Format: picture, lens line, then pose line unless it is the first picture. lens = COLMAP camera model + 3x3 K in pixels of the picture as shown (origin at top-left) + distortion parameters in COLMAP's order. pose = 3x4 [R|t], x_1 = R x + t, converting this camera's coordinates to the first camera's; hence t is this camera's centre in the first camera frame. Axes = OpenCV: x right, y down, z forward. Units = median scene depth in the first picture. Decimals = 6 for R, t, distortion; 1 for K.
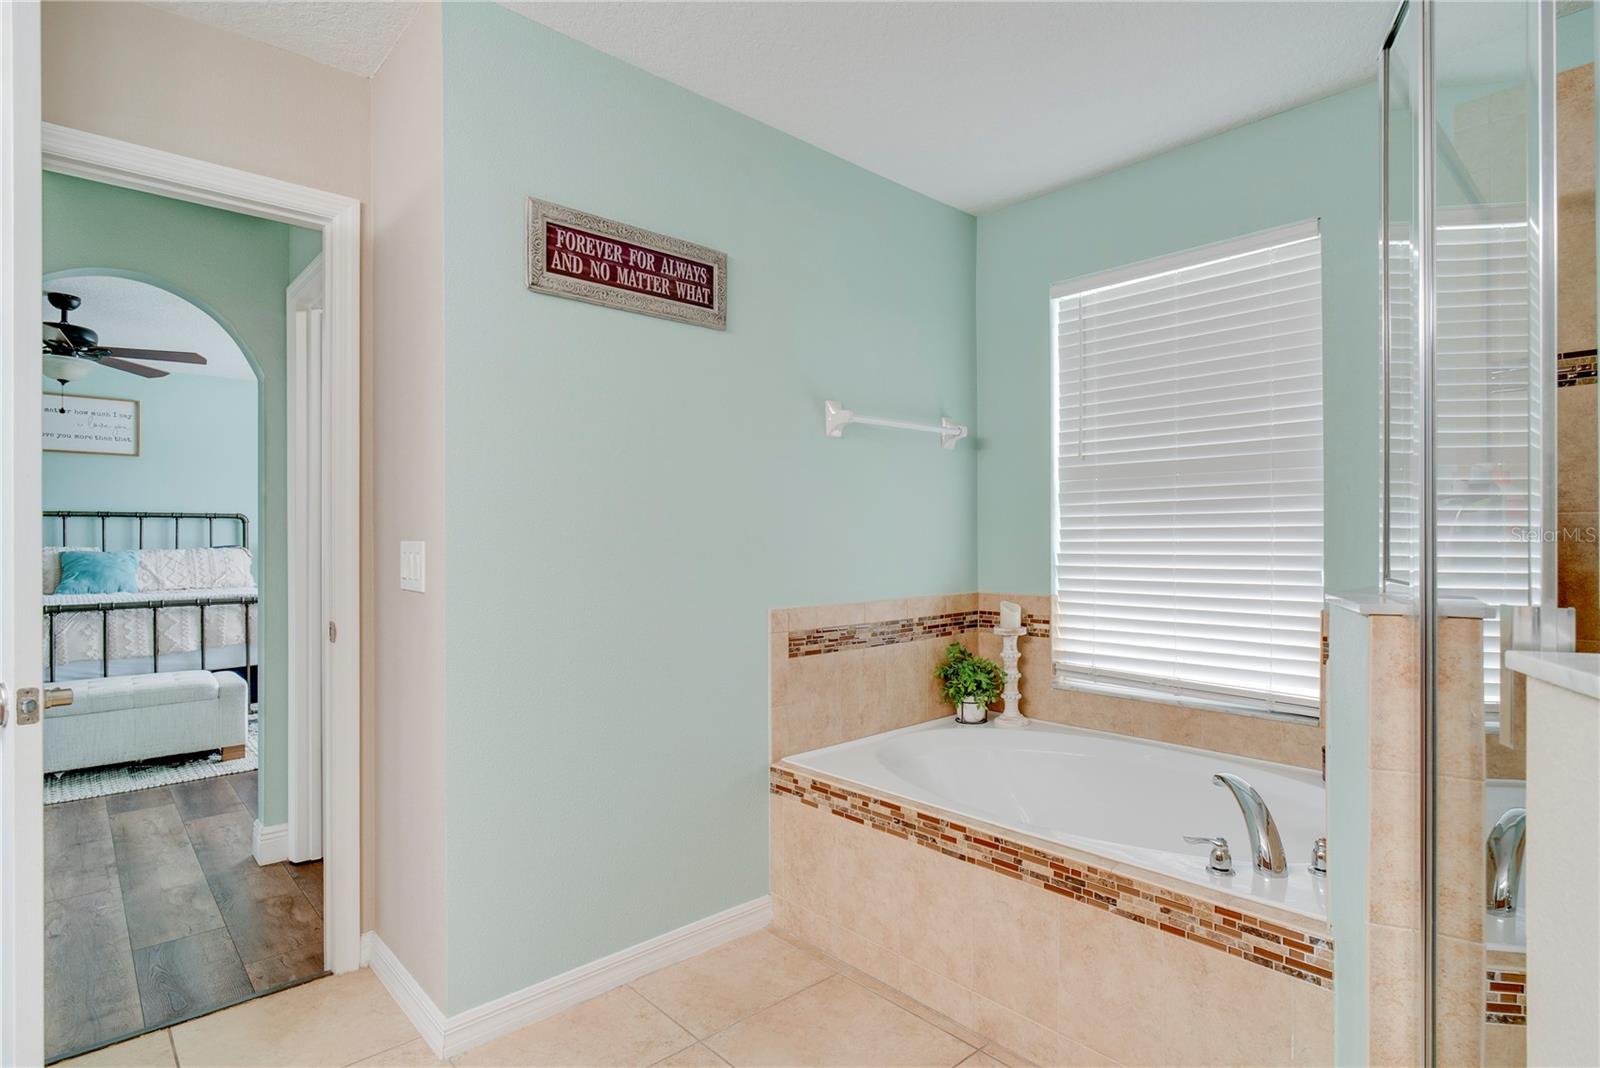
lens RADIAL K [[829.2, 0, 795.2], [0, 829.2, 536.1], [0, 0, 1]] dist [-0.014723, 0.005170]
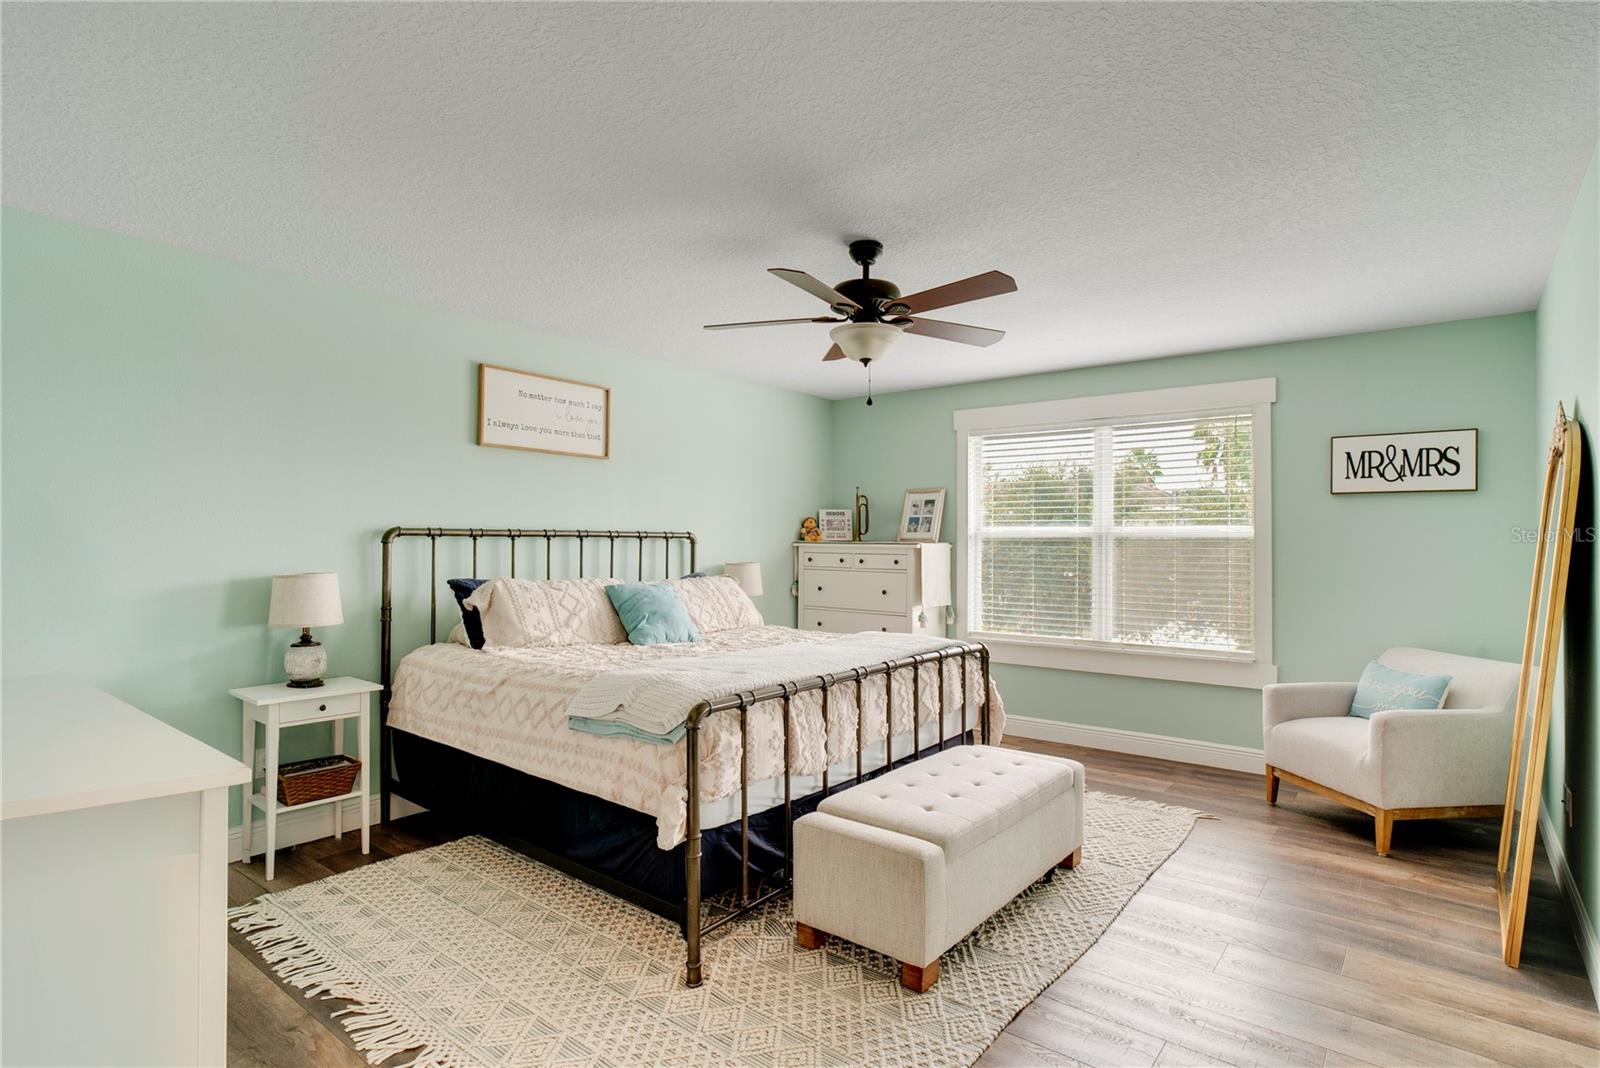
lens RADIAL K [[829.2, 0, 800.0], [0, 829.2, 532.5], [0, 0, 1]] dist [-0.014723, 0.005170]
pose [[0.987443, 0.004690, 0.157907, -1.072131], [-0.002426, 0.999892, -0.014525, -0.024091], [-0.157958, 0.013960, 0.987347, 0.287479]]
